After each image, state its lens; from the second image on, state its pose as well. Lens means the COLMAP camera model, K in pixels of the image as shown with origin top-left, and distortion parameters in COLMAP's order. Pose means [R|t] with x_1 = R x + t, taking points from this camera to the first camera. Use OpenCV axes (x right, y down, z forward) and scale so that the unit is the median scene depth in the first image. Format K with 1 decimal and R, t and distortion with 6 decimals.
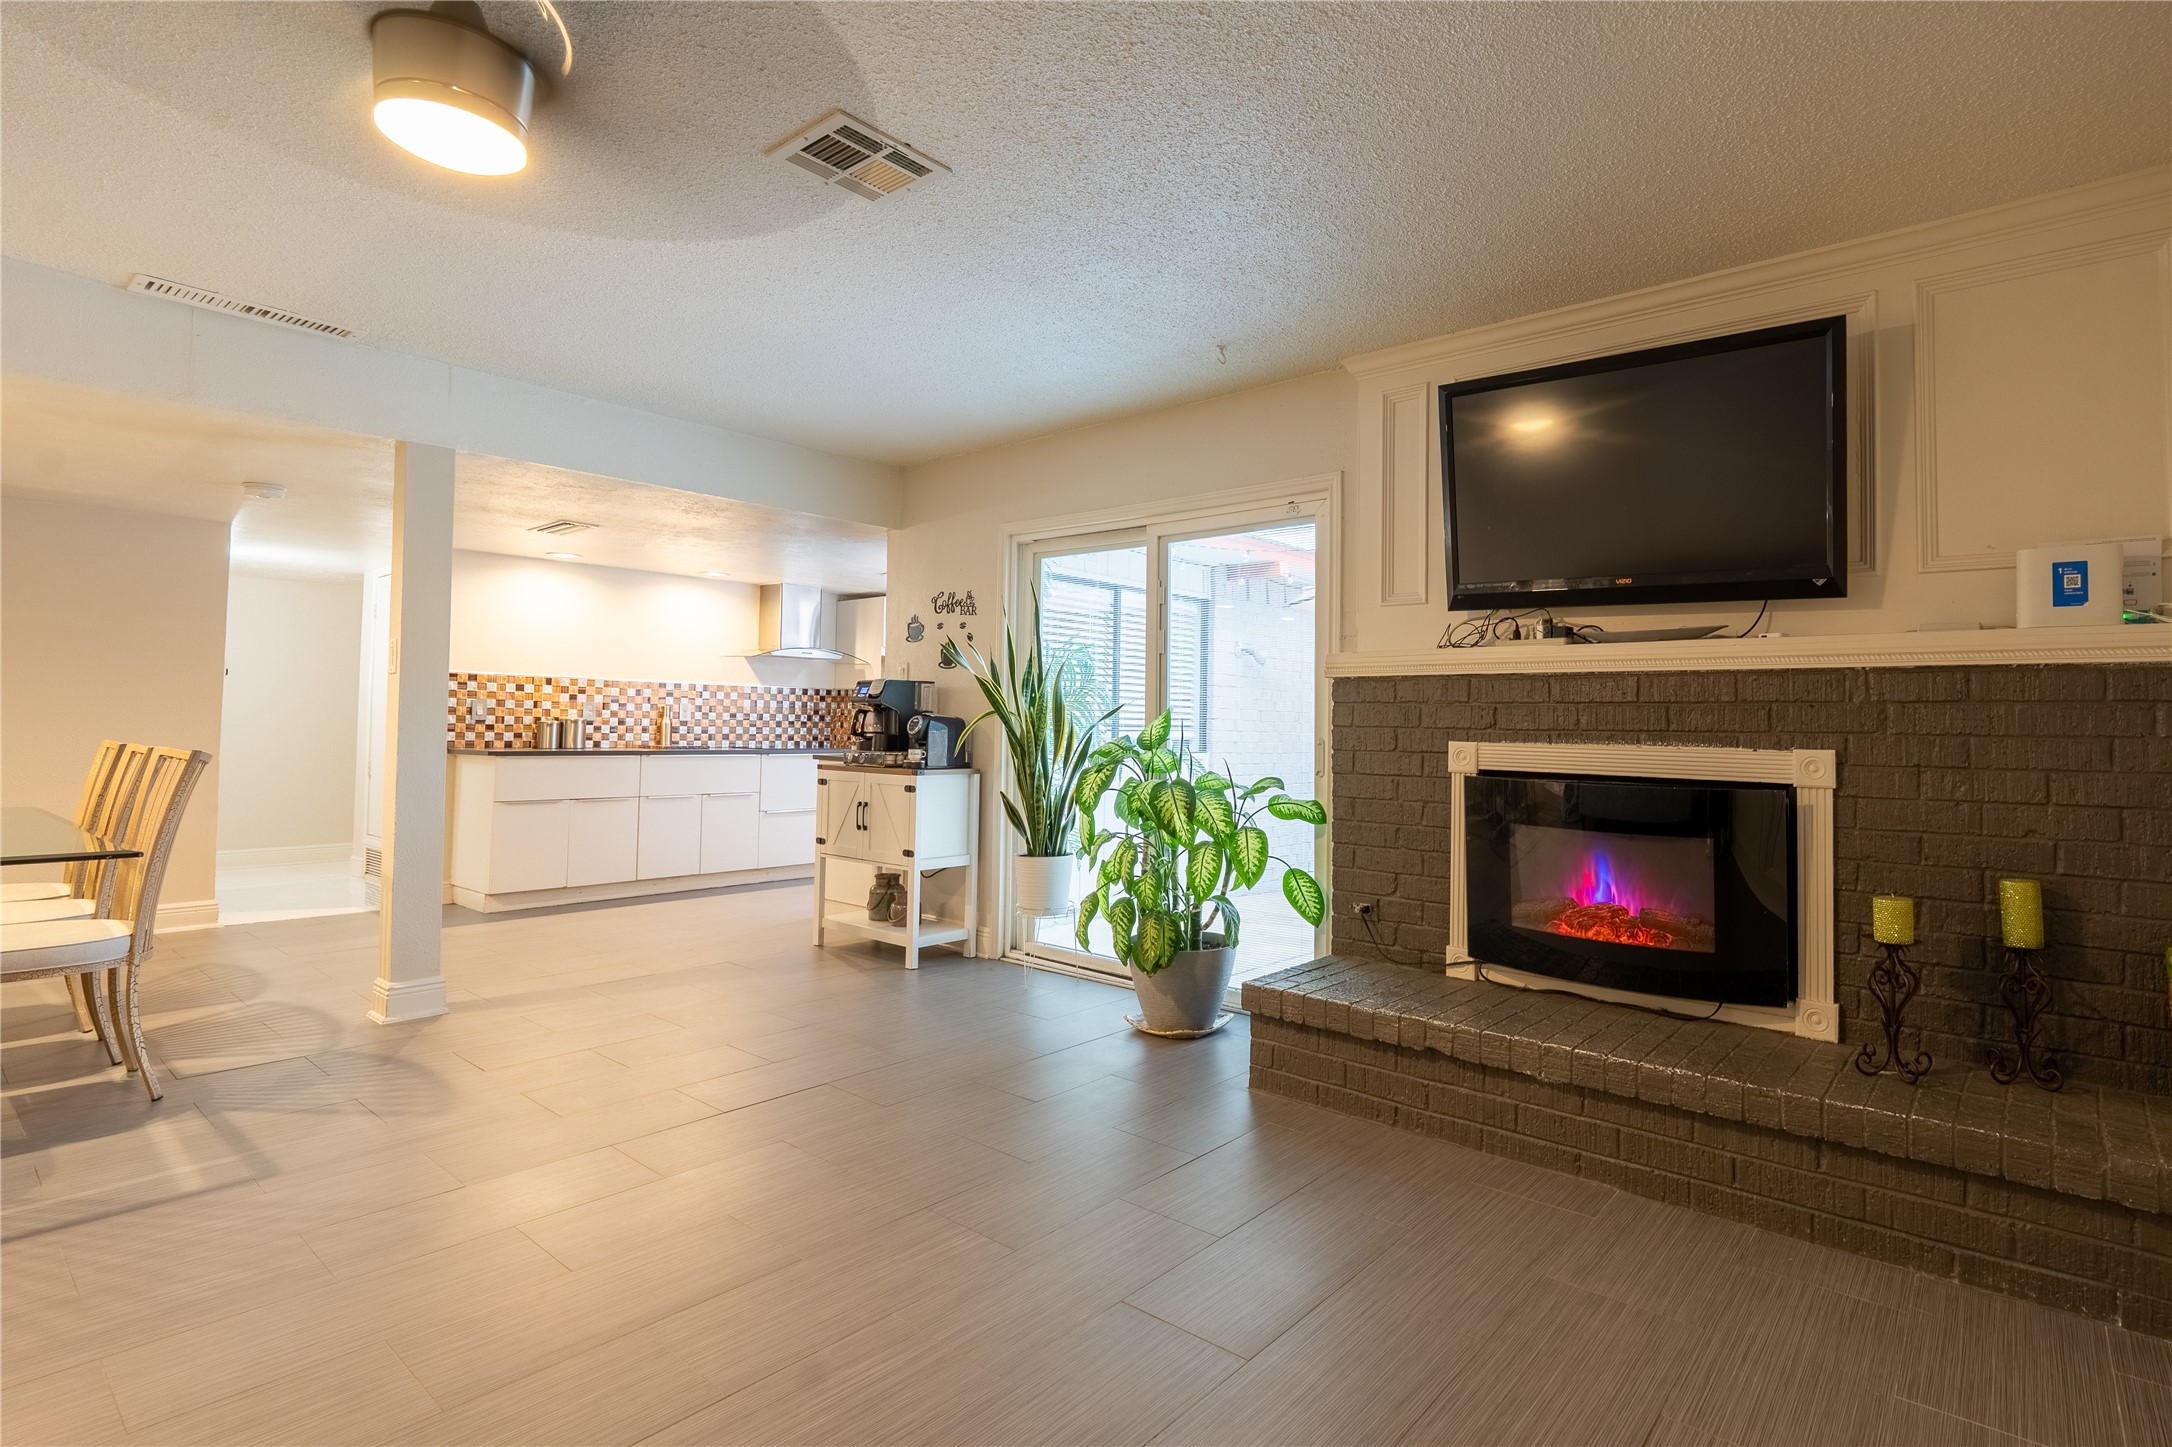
lens RADIAL K [[1028.8, 0, 1236.0], [0, 1028.8, 704.8], [0, 0, 1]] dist [-0.005716, 0.000075]
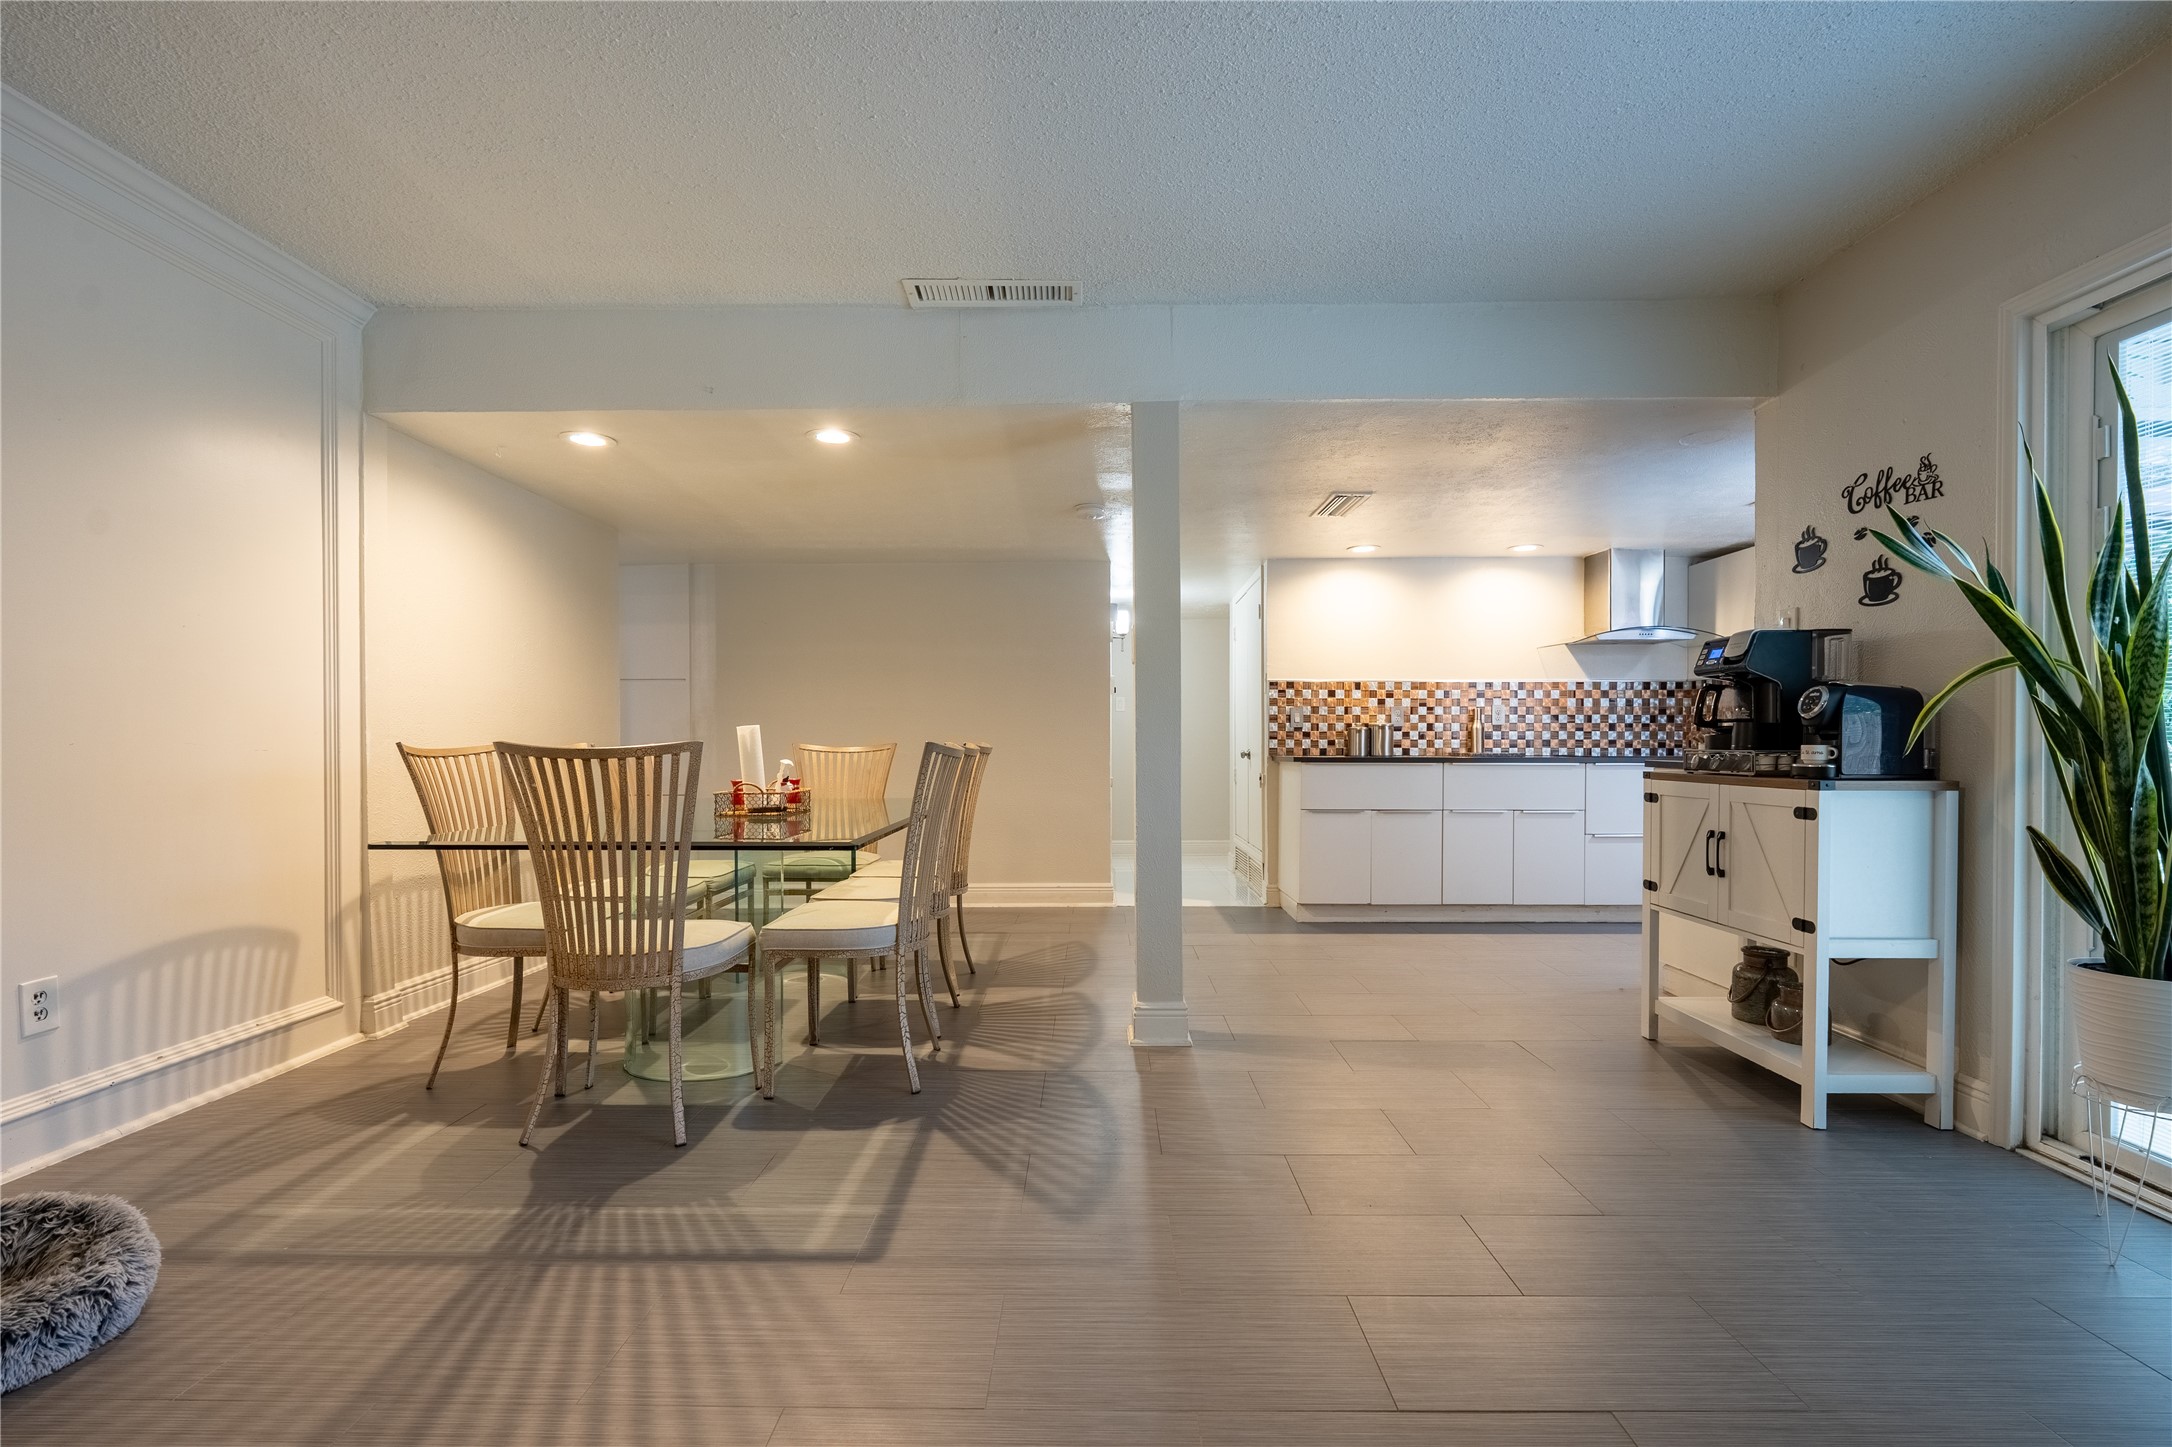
lens RADIAL K [[978.1, 0, 1089.2], [0, 978.1, 755.1], [0, 0, 1]] dist [-0.005569, -0.000435]
pose [[0.589890, -0.006274, -0.807459, -0.083792], [0.029457, 0.999471, 0.013754, 0.022339], [0.806946, -0.031899, 0.589763, 0.264915]]
